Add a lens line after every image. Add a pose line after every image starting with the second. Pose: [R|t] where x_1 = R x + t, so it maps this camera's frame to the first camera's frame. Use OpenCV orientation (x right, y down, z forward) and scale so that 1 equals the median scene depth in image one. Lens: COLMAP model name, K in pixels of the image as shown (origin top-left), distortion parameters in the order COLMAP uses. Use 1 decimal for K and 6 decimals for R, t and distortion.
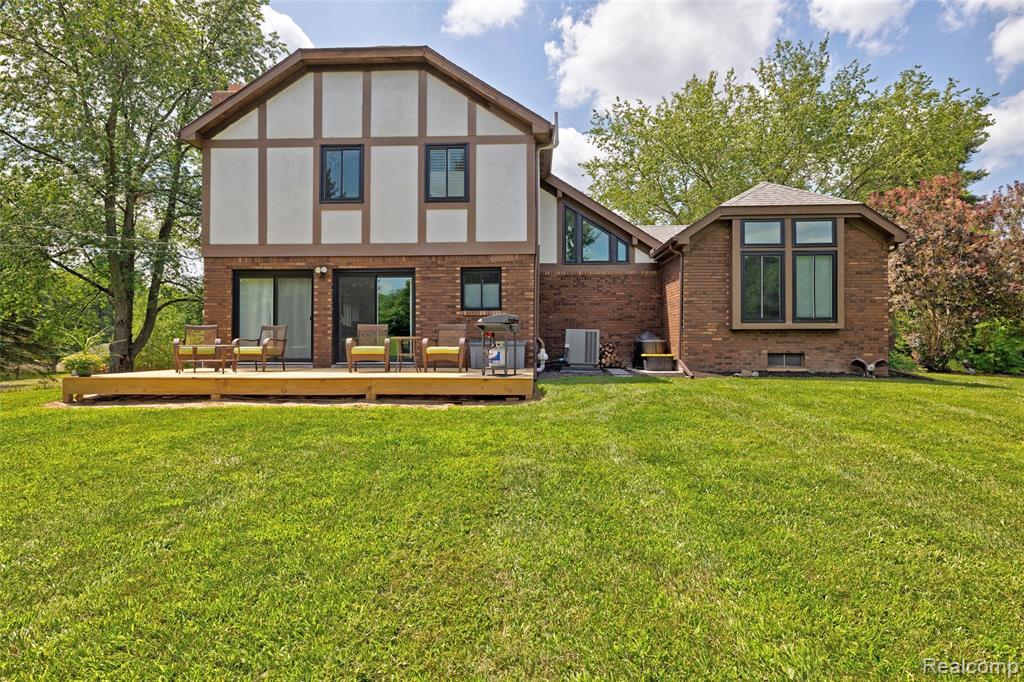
lens RADIAL K [[551.8, 0, 512.0], [0, 551.8, 341.0], [0, 0, 1]] dist [-0.003487, -0.000193]
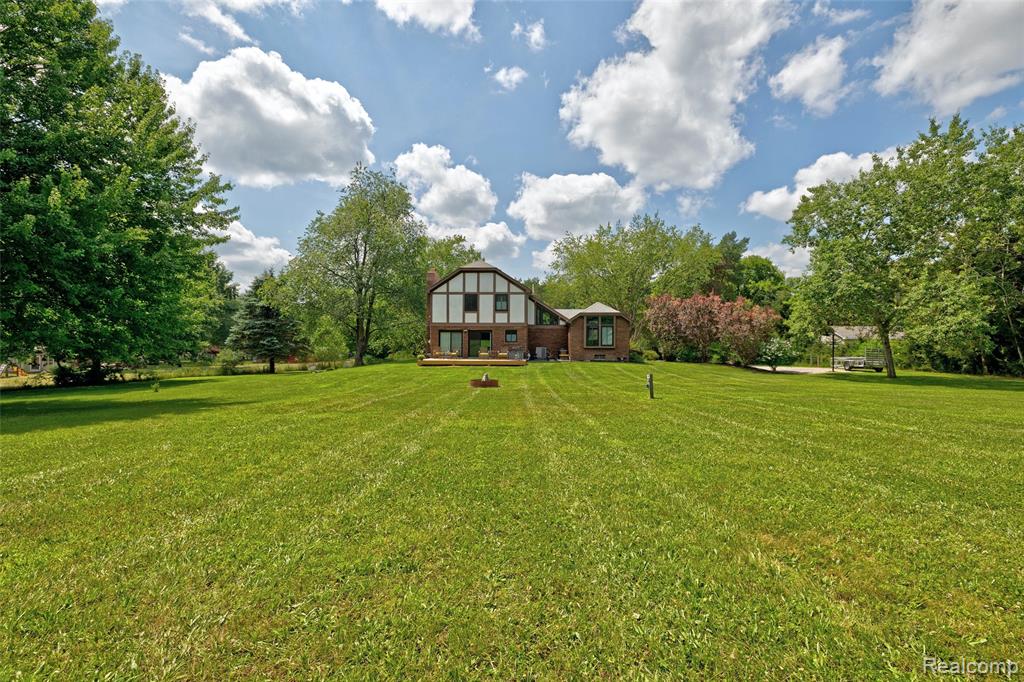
lens RADIAL K [[442.3, 0, 513.8], [0, 442.3, 338.9], [0, 0, 1]] dist [-0.000126, -0.000267]
pose [[0.999968, 0.005769, 0.005542, -0.054730], [-0.005780, 0.999981, 0.001986, -0.081584], [-0.005530, -0.002018, 0.999983, -1.770401]]
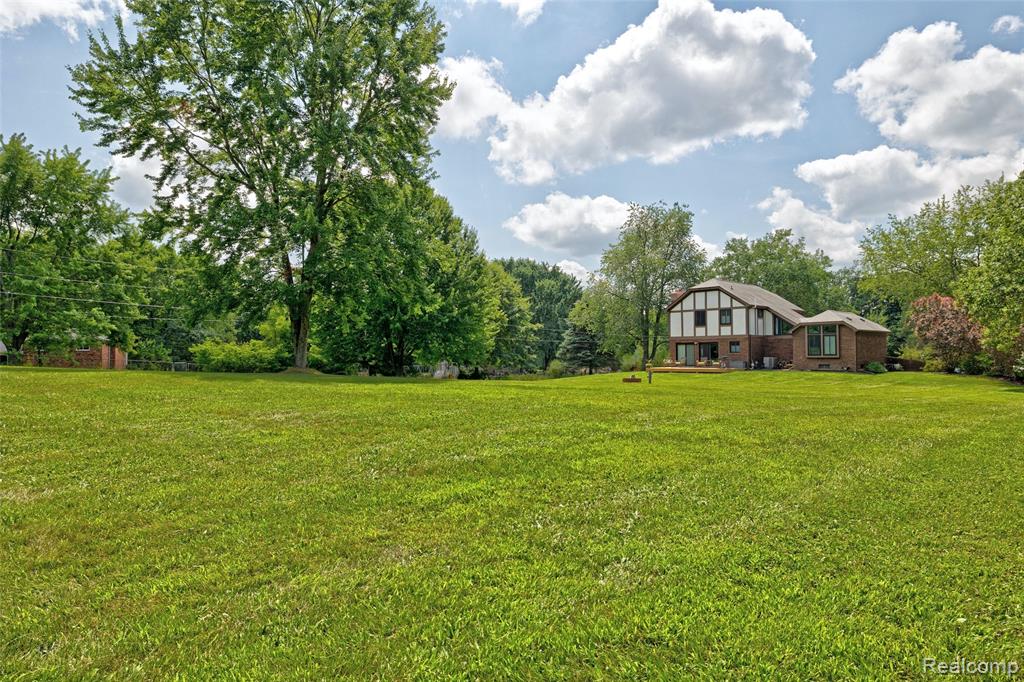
lens RADIAL K [[624.6, 0, 512.0], [0, 624.6, 341.0], [0, 0, 1]] dist [0.000883, 0.000072]
pose [[0.718272, -0.019861, -0.695479, 1.815428], [0.013216, 0.999802, -0.014903, -0.091503], [0.695637, 0.001513, 0.718392, -3.123551]]
